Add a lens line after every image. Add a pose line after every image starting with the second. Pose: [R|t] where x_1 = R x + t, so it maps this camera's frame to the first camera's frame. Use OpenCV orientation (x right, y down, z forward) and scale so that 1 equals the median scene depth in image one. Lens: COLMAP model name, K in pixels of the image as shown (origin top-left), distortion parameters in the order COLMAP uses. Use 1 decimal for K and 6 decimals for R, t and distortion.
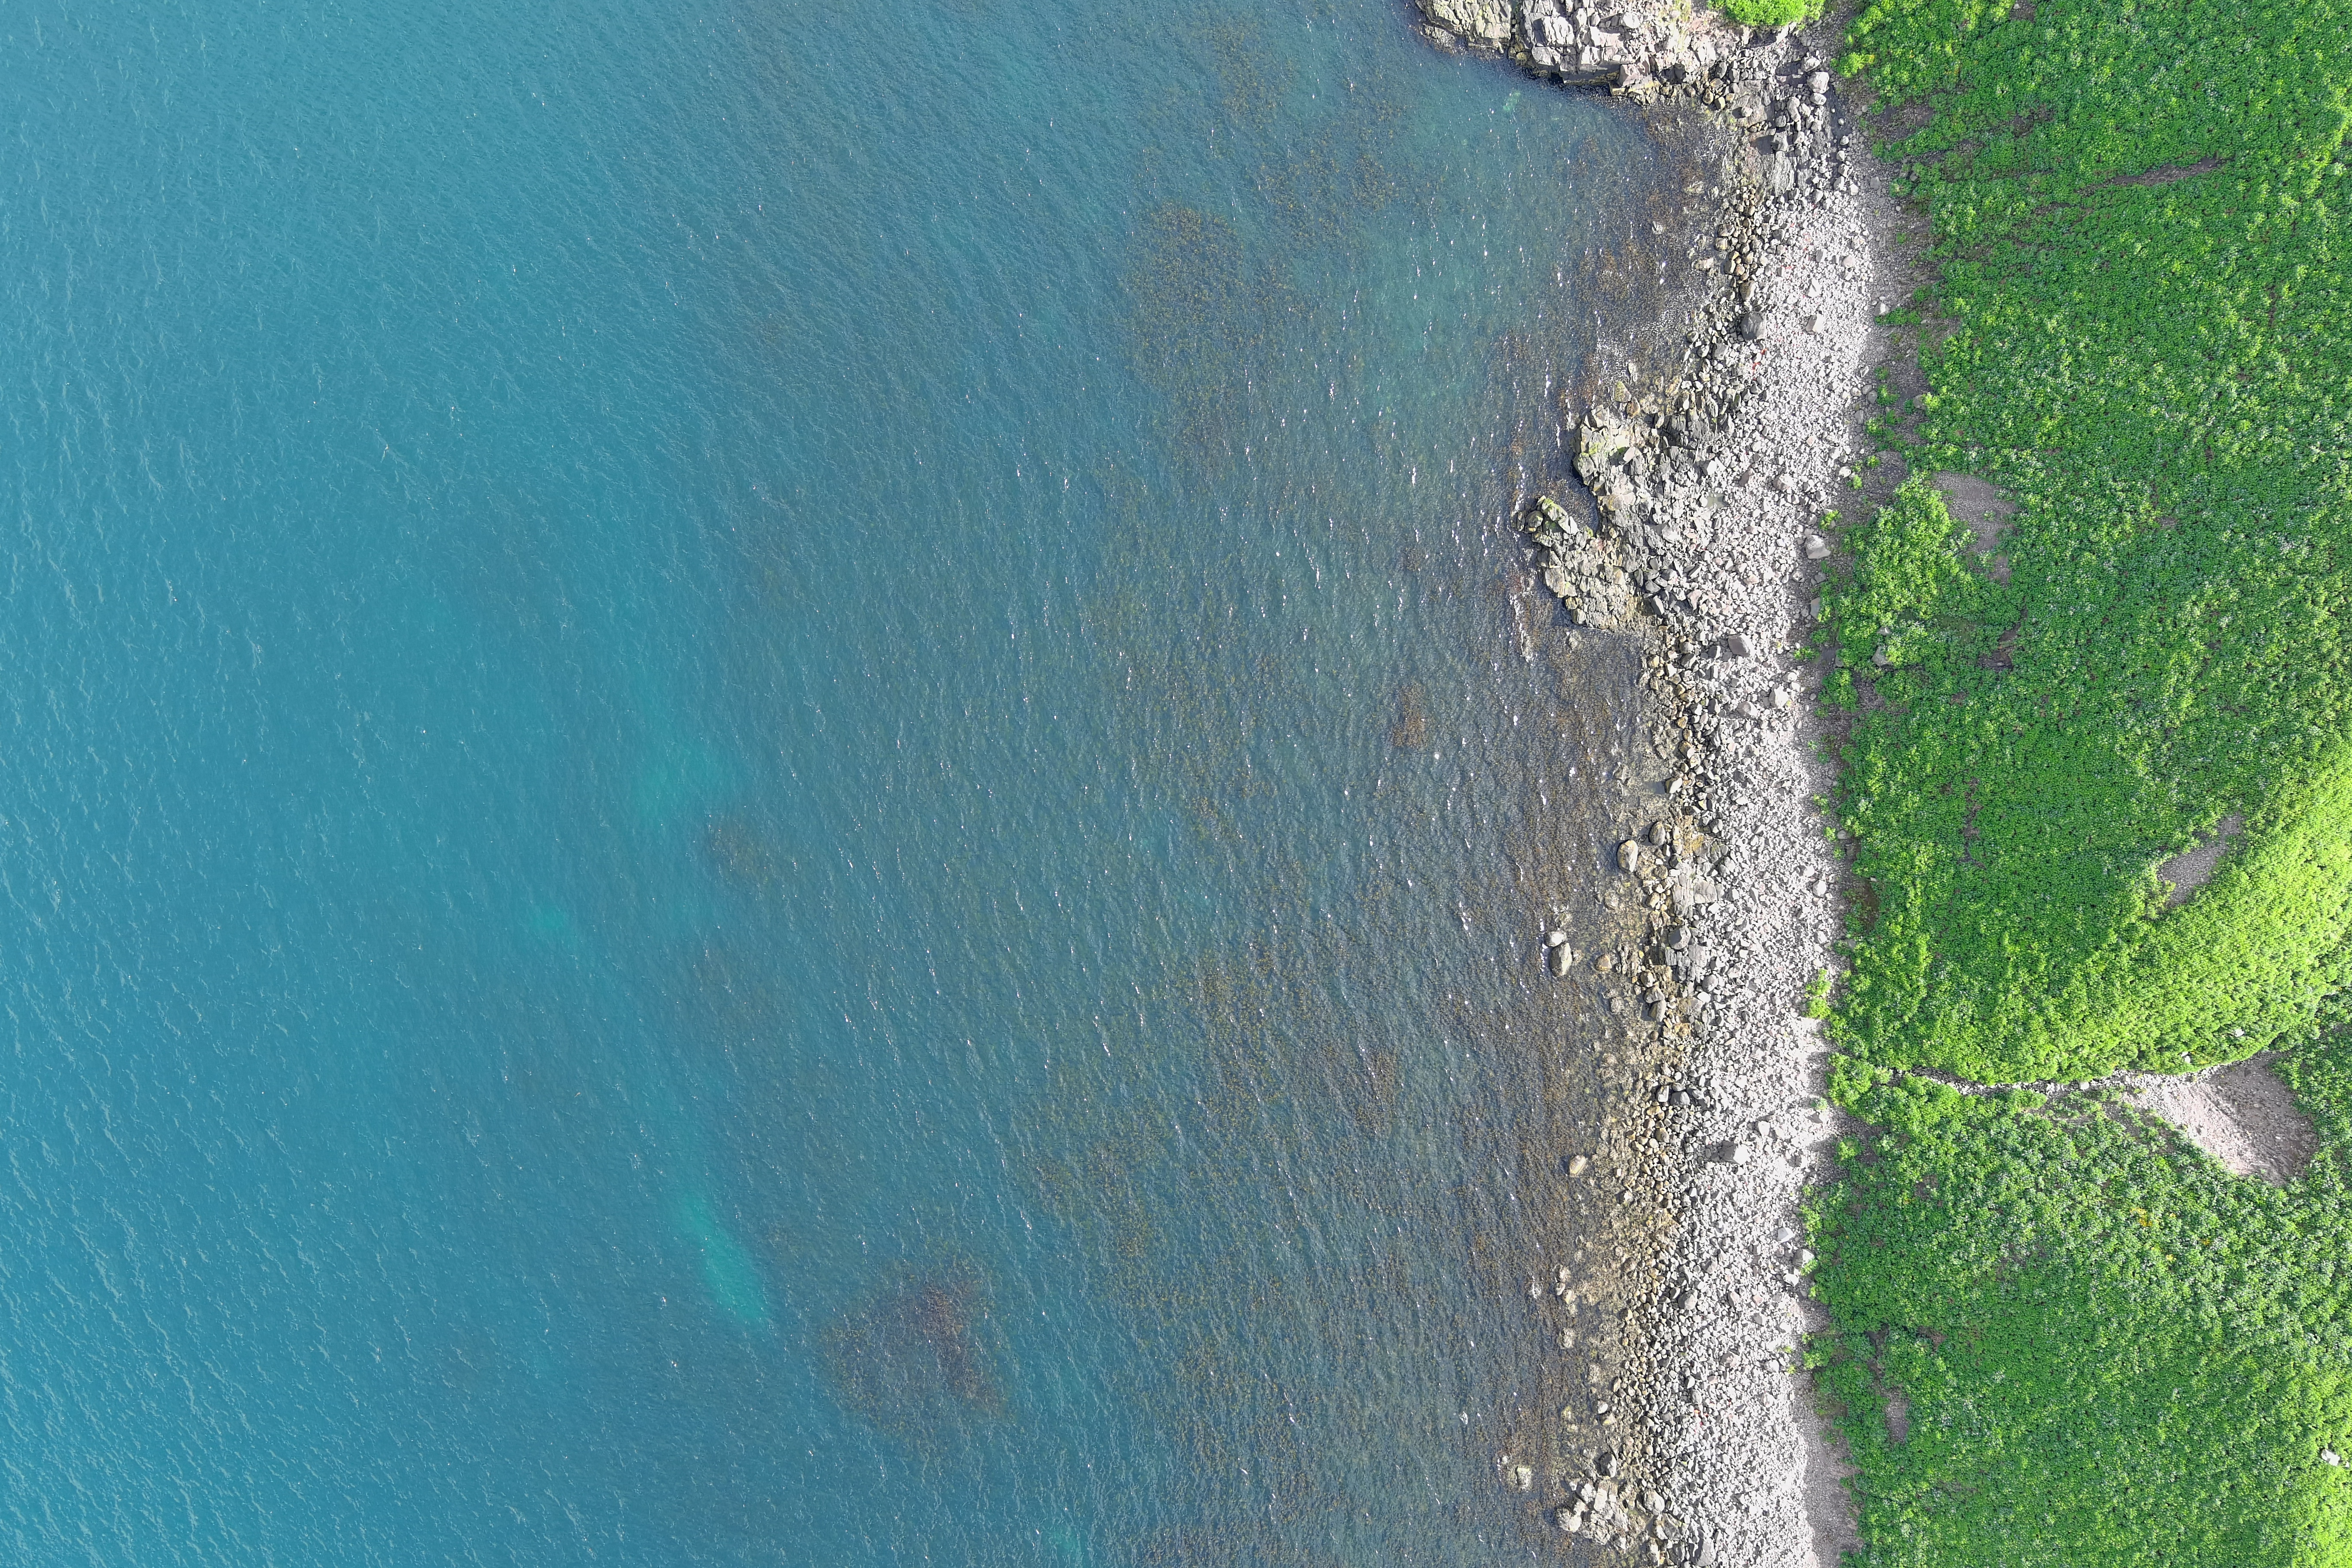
lens RADIAL K [[1883.9, 0, 1179.6], [0, 1883.9, 784.1], [0, 0, 1]] dist [0.022970, 0.002302]
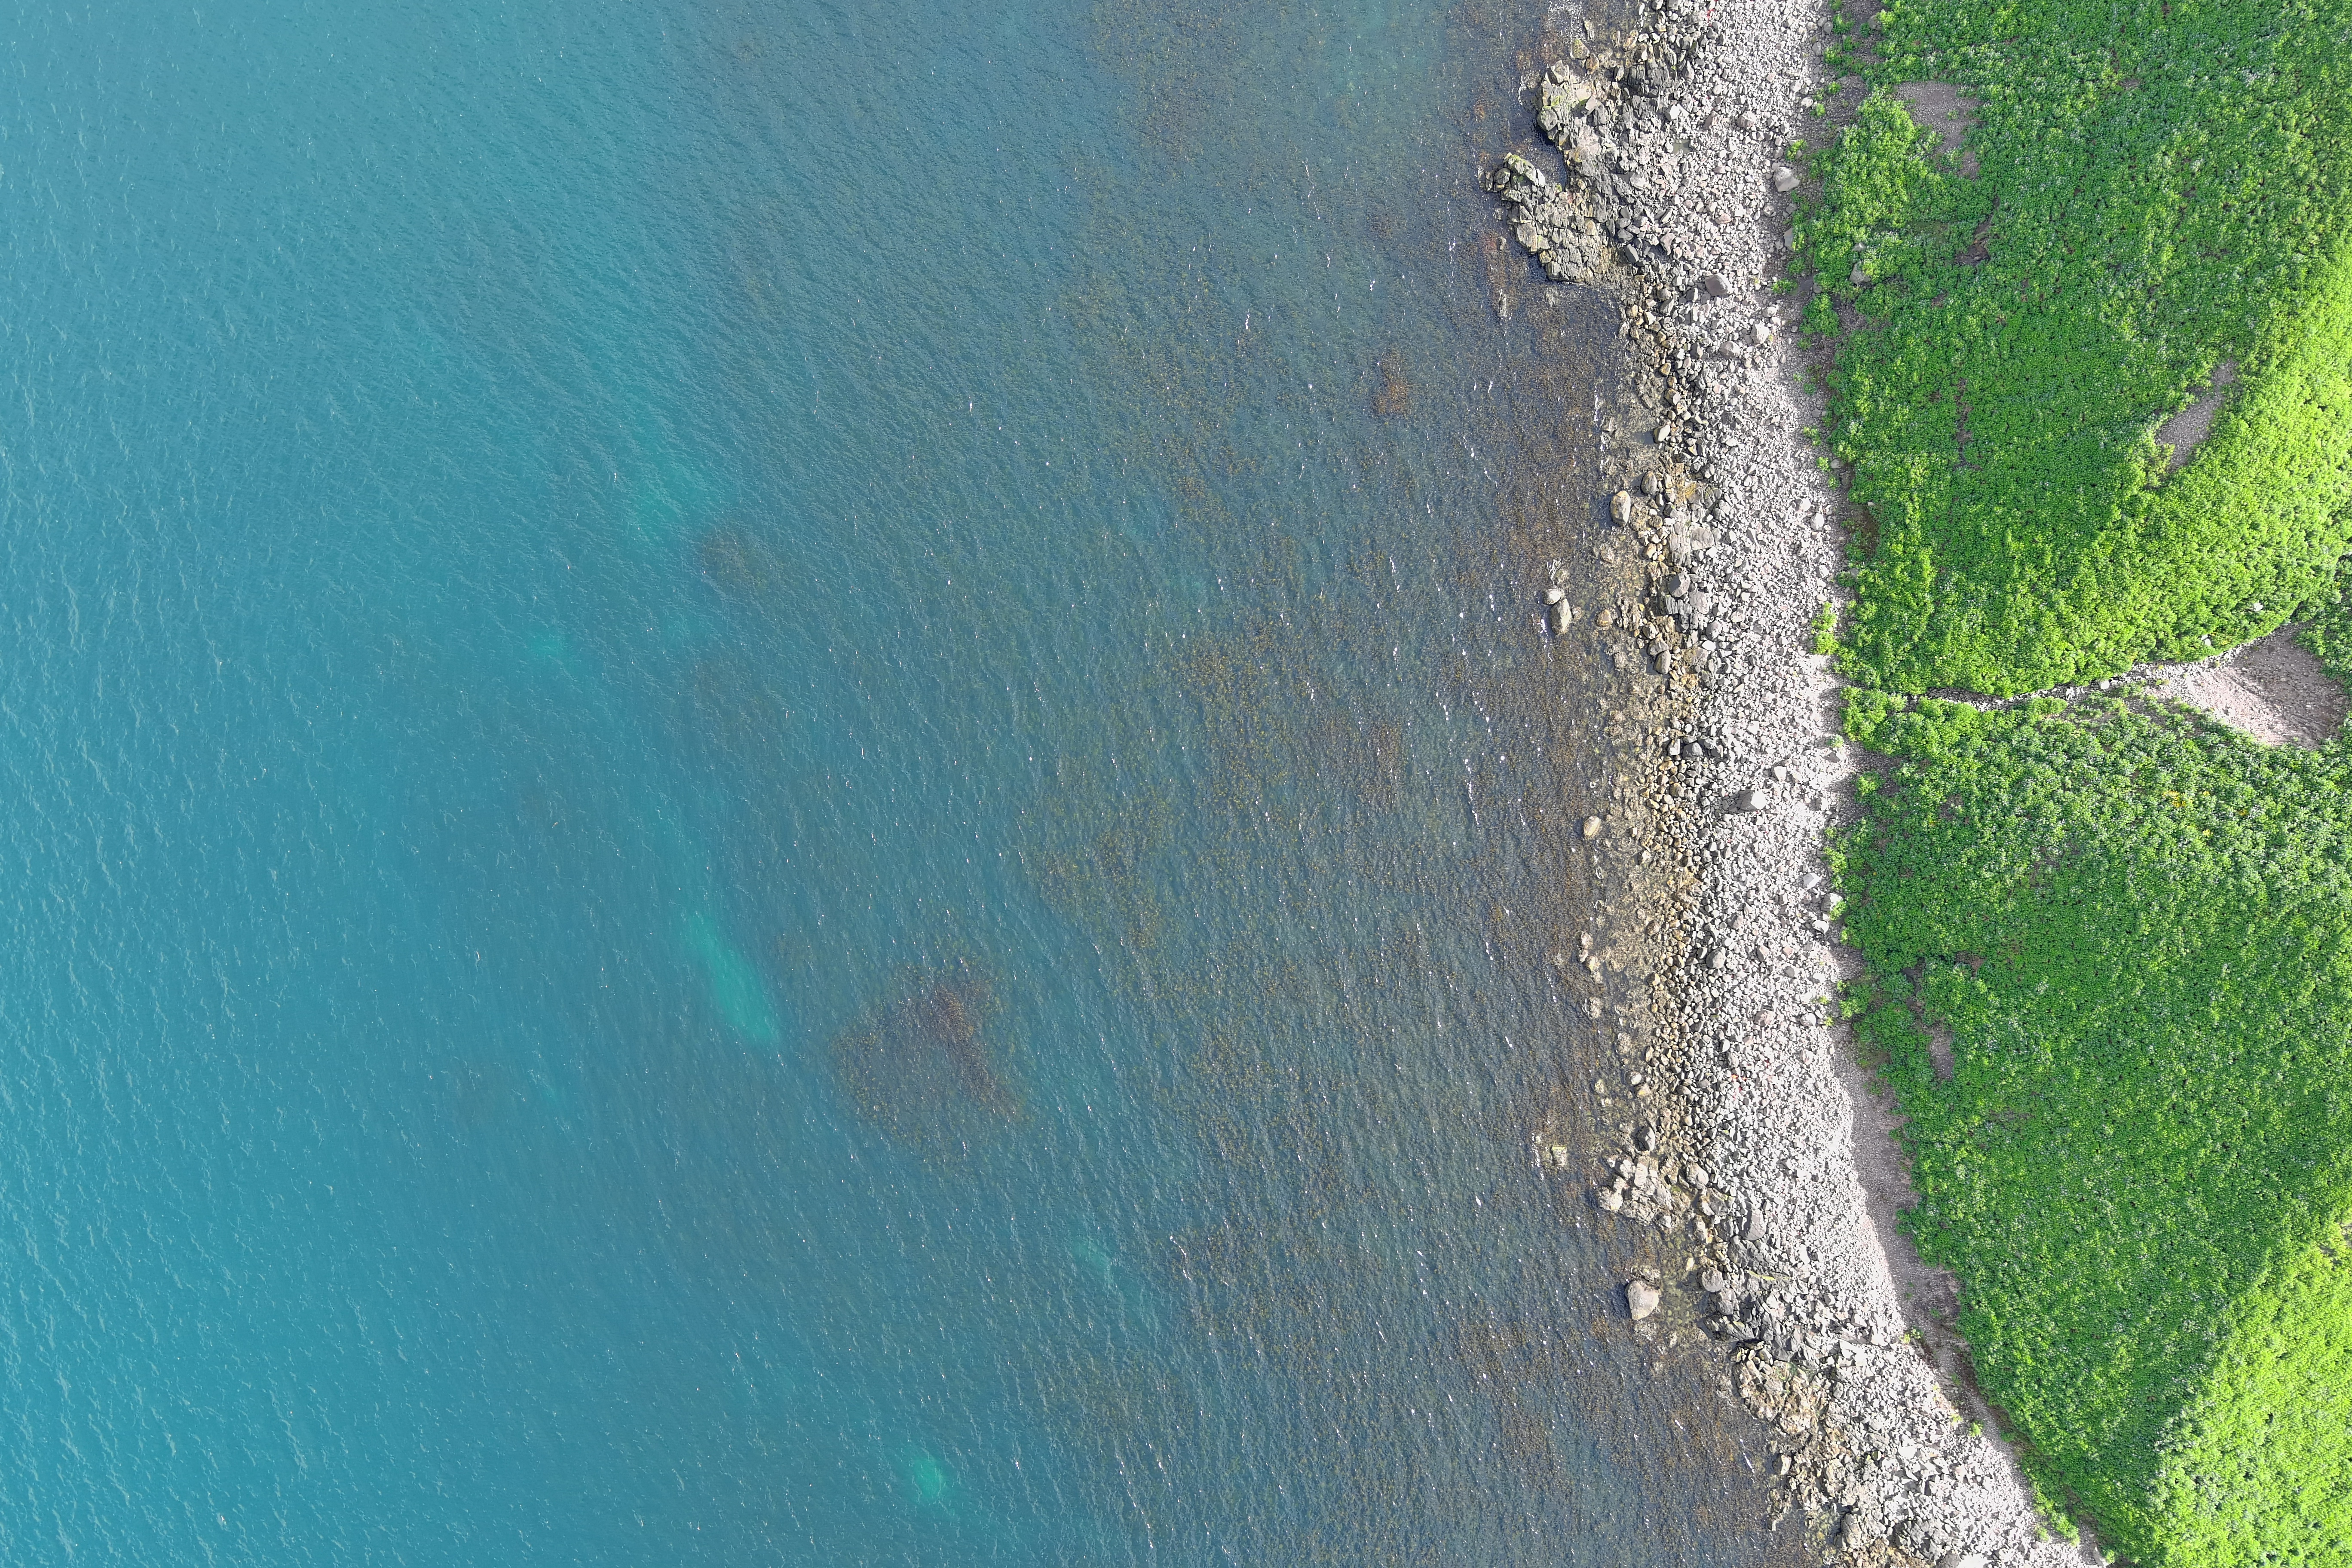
lens RADIAL K [[1883.9, 0, 1174.3], [0, 1883.9, 780.1], [0, 0, 1]] dist [0.022970, 0.002302]
pose [[0.997889, -0.055635, -0.033493, 0.029933], [0.052526, 0.994780, -0.087482, 0.262187], [0.038185, 0.085538, 0.995603, 0.016758]]
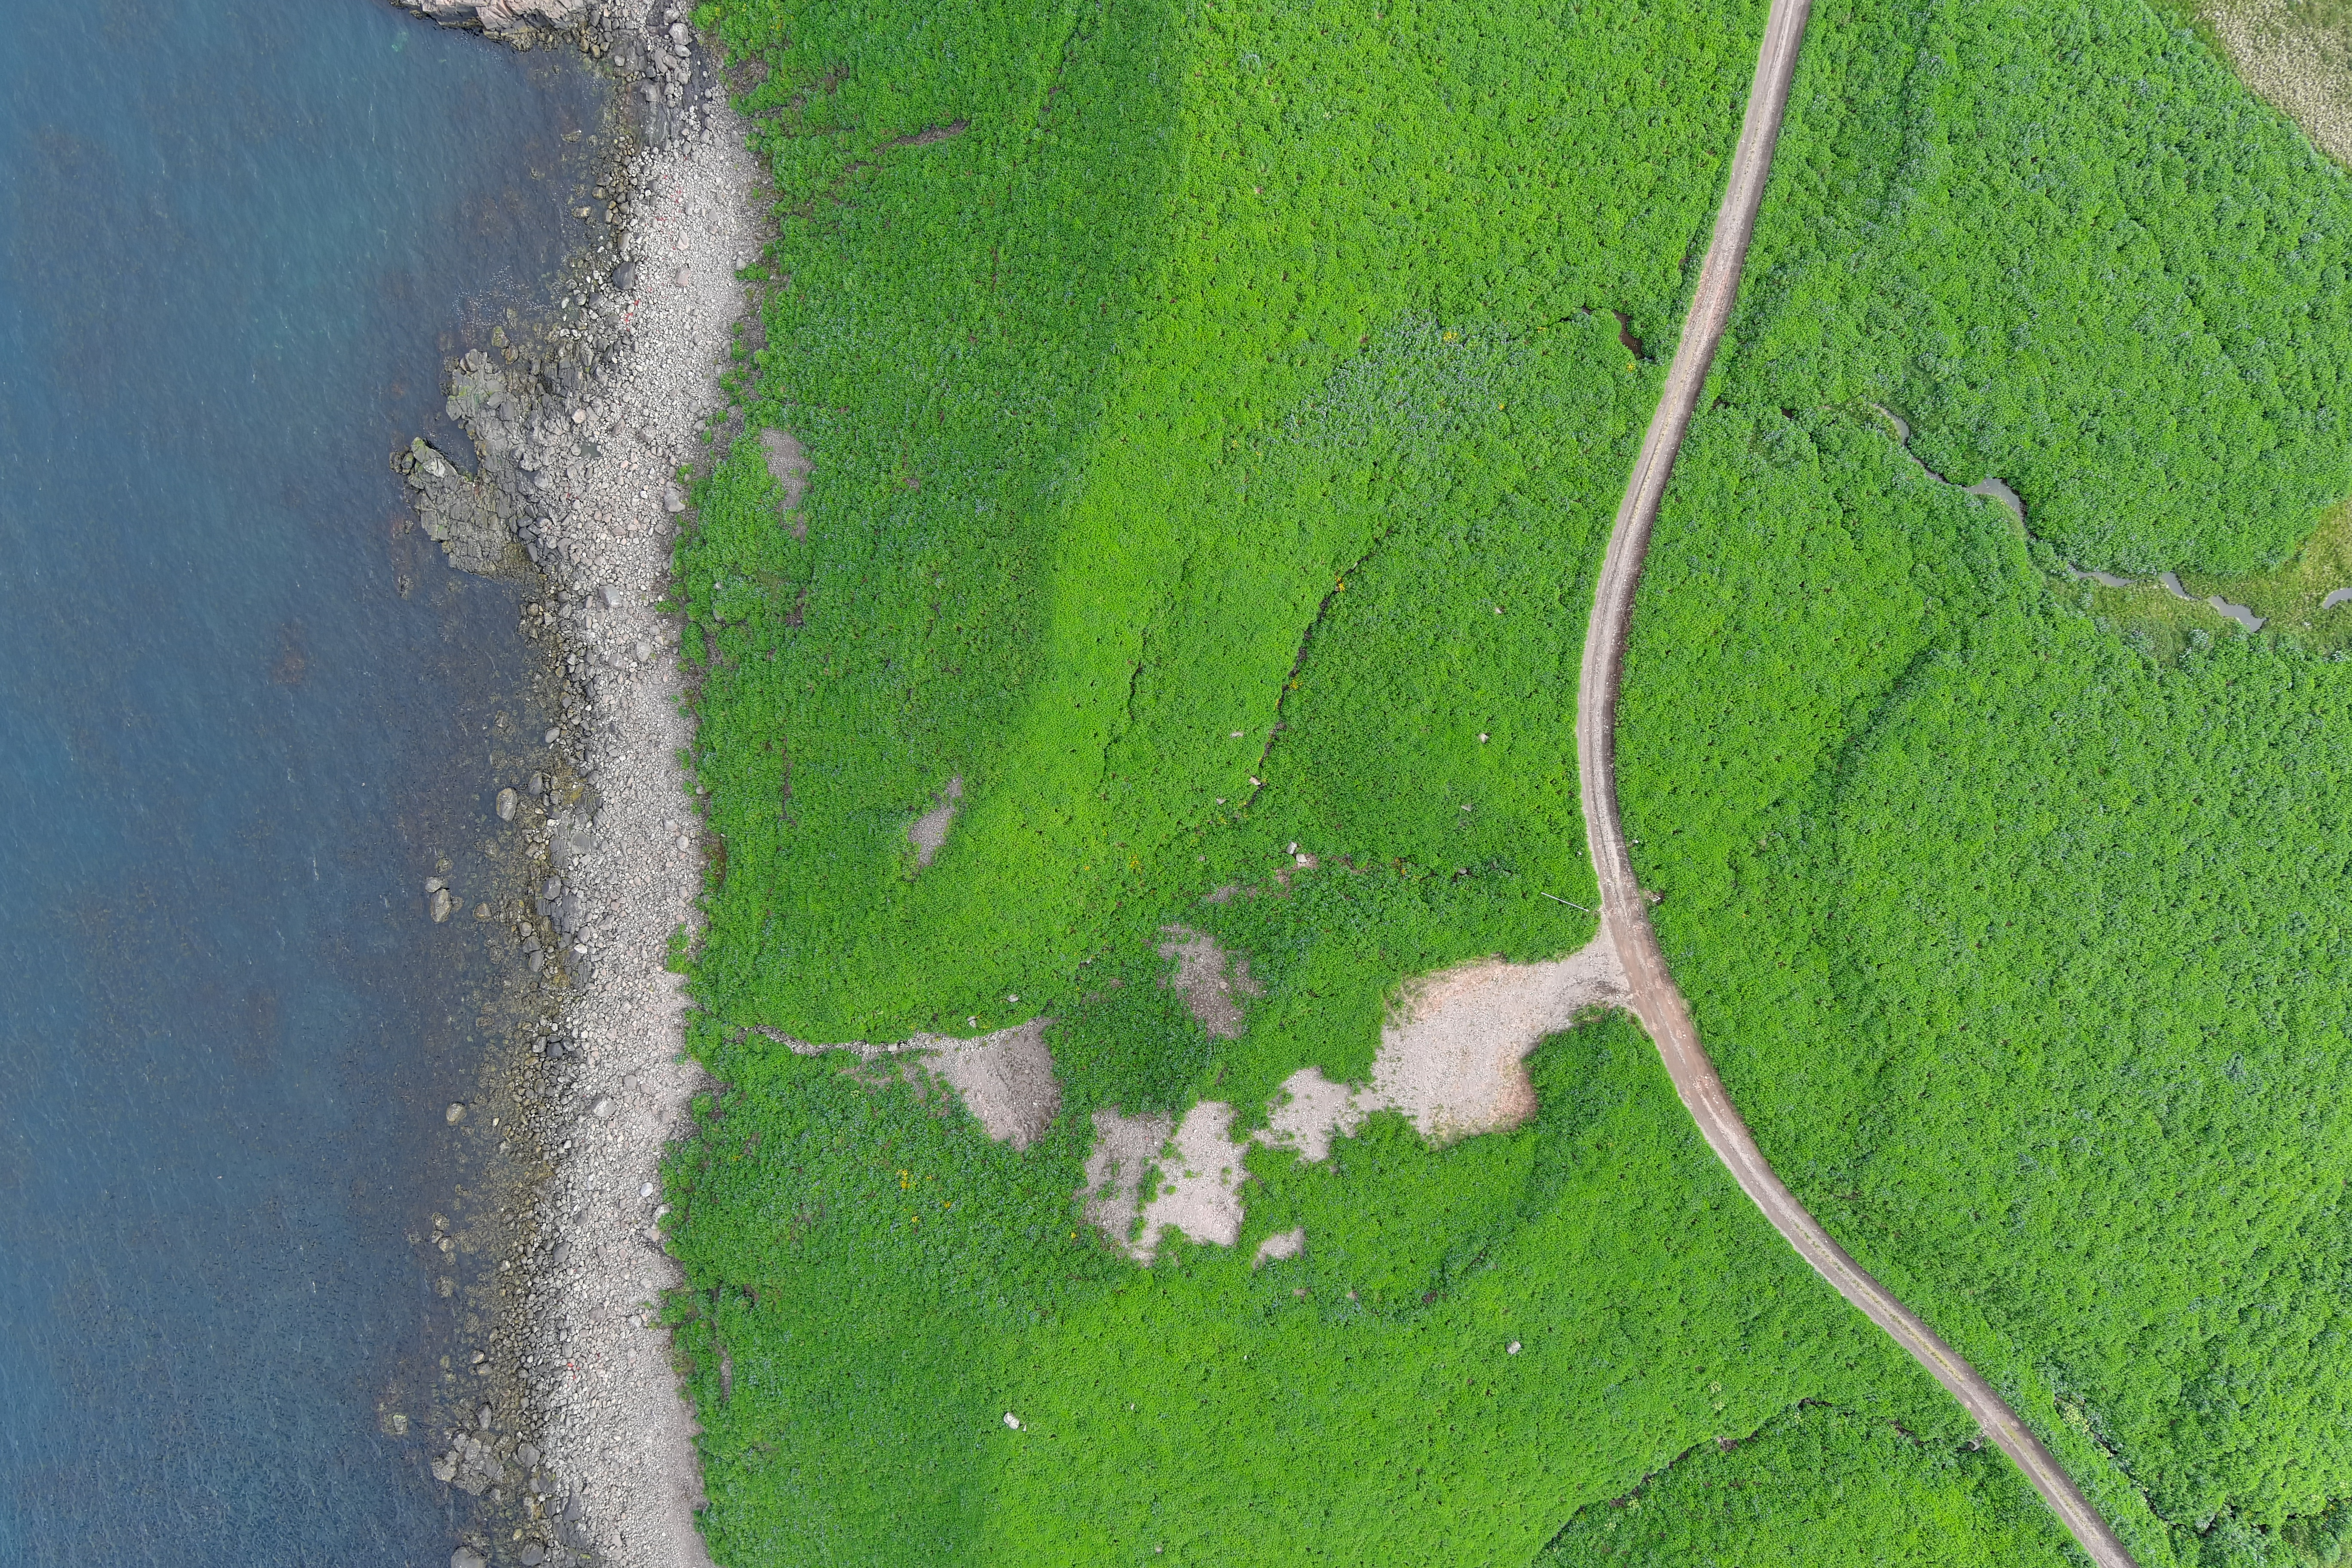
lens RADIAL K [[1883.9, 0, 1177.6], [0, 1883.9, 782.9], [0, 0, 1]] dist [0.022970, 0.002302]
pose [[0.999094, 0.040212, -0.013921, 0.622364], [-0.040239, 0.999189, -0.001672, 0.014836], [0.013842, 0.002231, 0.999902, 0.007706]]
